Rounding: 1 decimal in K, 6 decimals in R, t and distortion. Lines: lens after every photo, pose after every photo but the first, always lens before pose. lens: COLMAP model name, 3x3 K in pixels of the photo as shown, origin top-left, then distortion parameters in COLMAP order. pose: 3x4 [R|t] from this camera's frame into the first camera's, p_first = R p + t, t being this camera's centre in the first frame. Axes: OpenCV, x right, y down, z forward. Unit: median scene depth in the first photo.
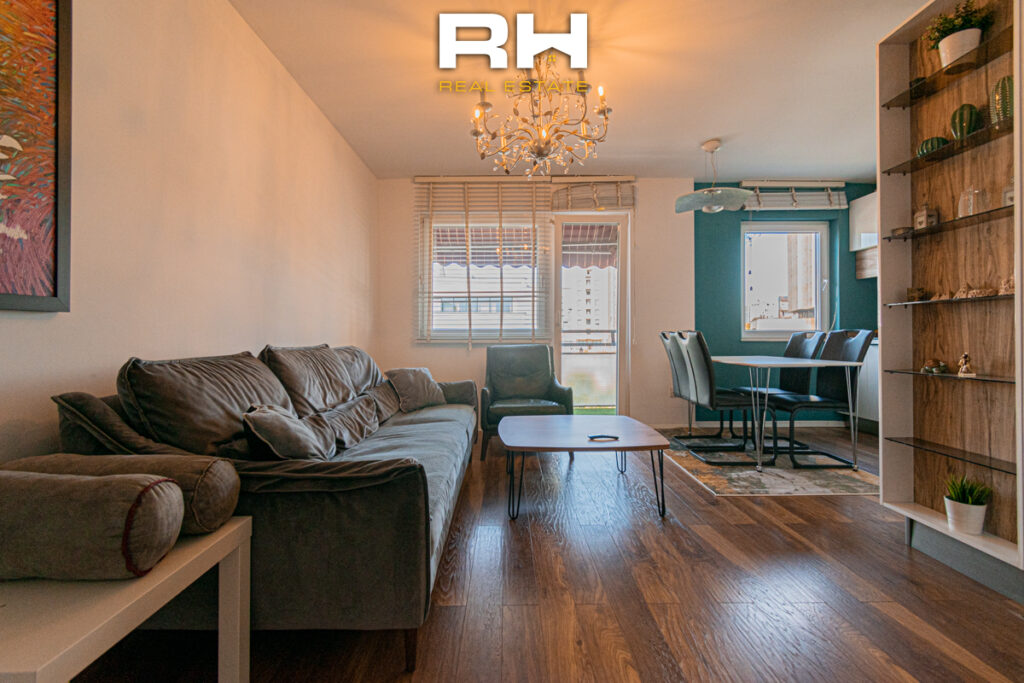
lens RADIAL K [[455.2, 0, 511.2], [0, 455.2, 333.0], [0, 0, 1]] dist [0.002947, 0.000145]
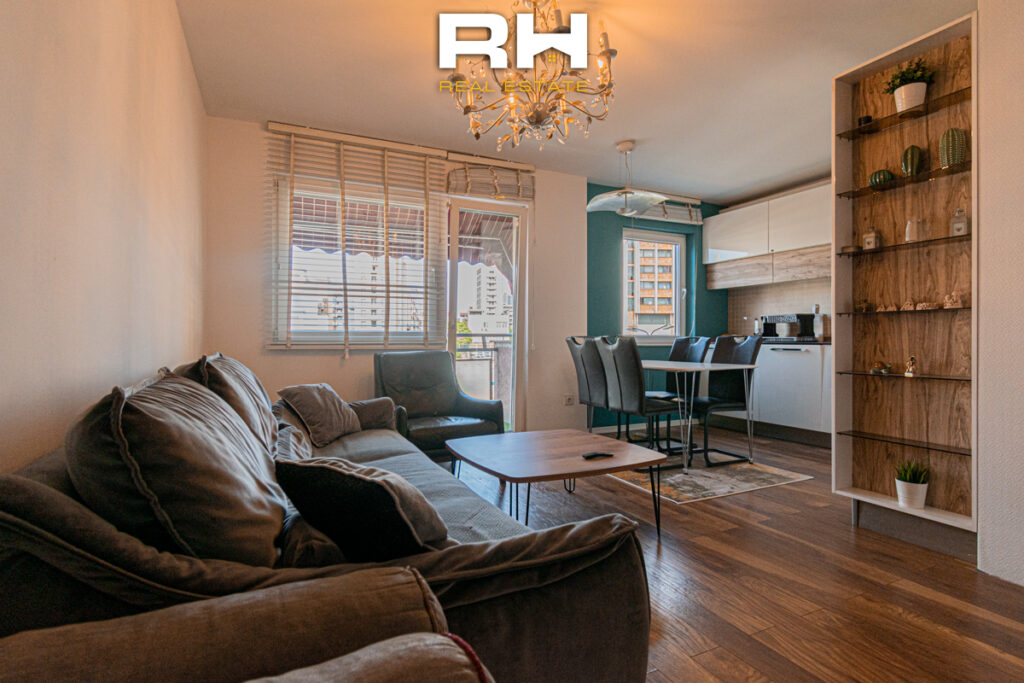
lens RADIAL K [[500.6, 0, 510.5], [0, 500.6, 339.3], [0, 0, 1]] dist [0.002750, -0.000786]
pose [[0.906327, 0.003213, 0.422566, -0.238561], [-0.005501, 0.999976, 0.004196, 0.000152], [-0.422542, -0.006128, 0.906323, 0.126322]]
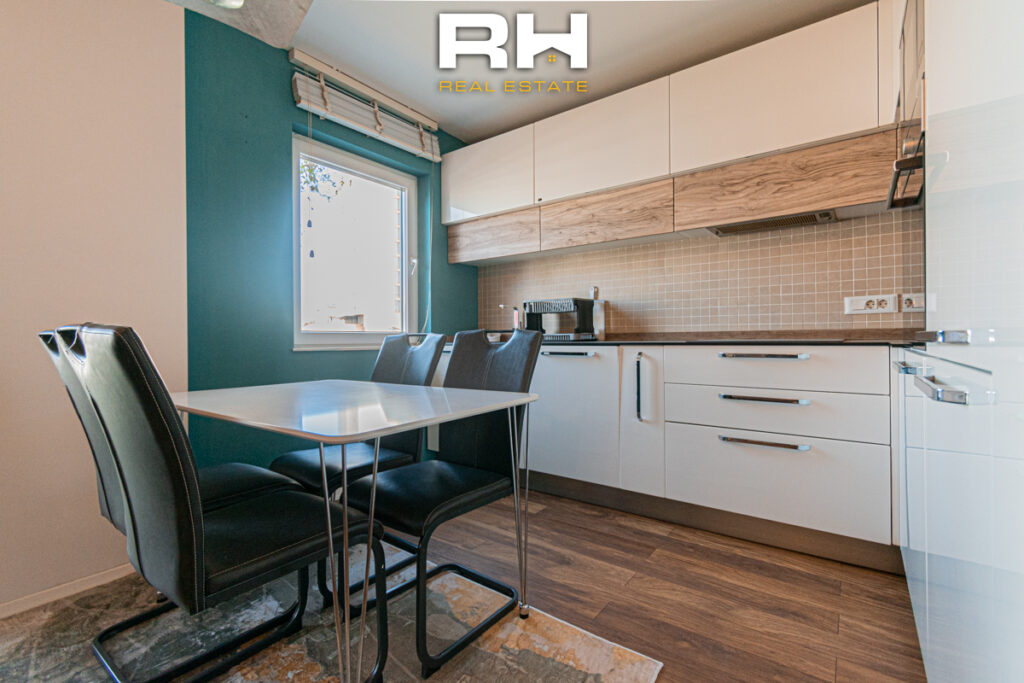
lens RADIAL K [[455.2, 0, 516.2], [0, 455.2, 341.2], [0, 0, 1]] dist [0.002947, 0.000145]
pose [[0.602500, -0.005672, 0.798099, 0.298571], [-0.000630, 0.999971, 0.007582, 0.002920], [-0.798119, -0.005071, 0.602479, 0.595304]]
